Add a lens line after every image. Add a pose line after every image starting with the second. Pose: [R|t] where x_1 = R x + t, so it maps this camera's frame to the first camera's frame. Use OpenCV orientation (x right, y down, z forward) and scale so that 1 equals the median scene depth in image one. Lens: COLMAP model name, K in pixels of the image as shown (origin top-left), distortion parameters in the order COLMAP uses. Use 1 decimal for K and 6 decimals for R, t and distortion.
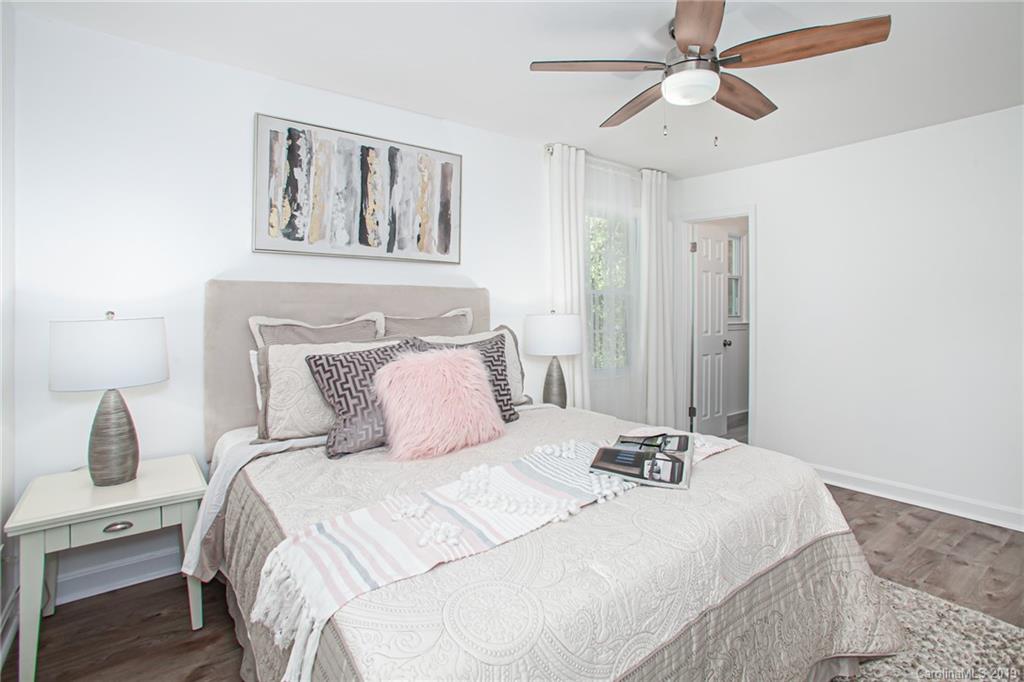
lens RADIAL K [[526.2, 0, 516.2], [0, 526.2, 292.9], [0, 0, 1]] dist [0.000914, 0.032563]
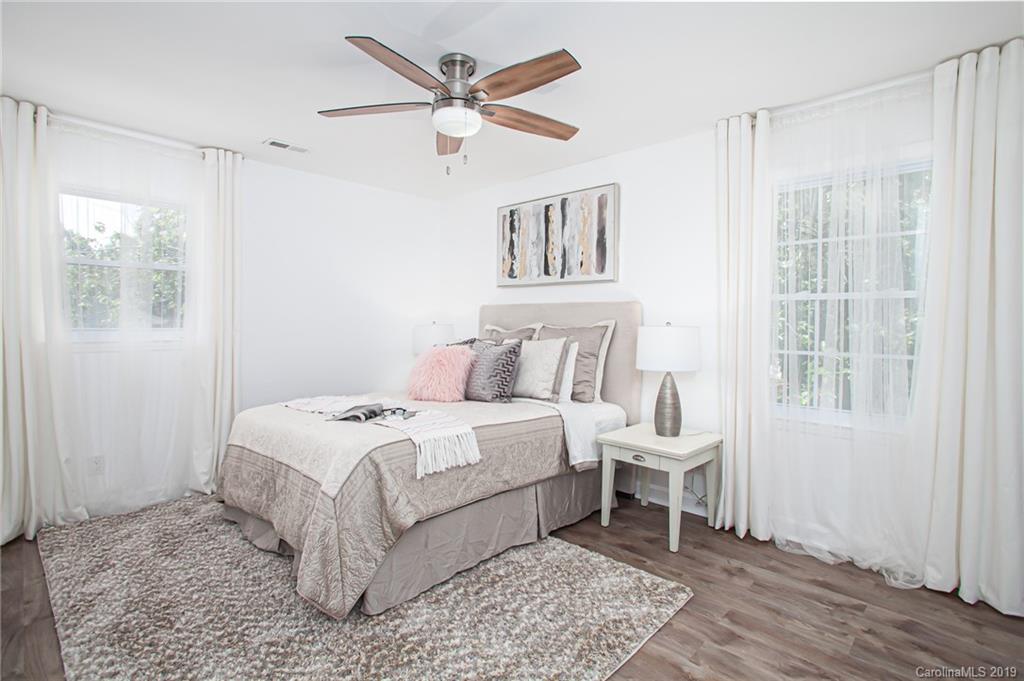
lens RADIAL K [[495.5, 0, 512.1], [0, 495.5, 334.2], [0, 0, 1]] dist [-0.030085, -0.020734]
pose [[0.169763, 0.030177, -0.985023, 0.997846], [0.028900, 0.998949, 0.035584, 0.016977], [0.985061, -0.034508, 0.168713, 0.664657]]
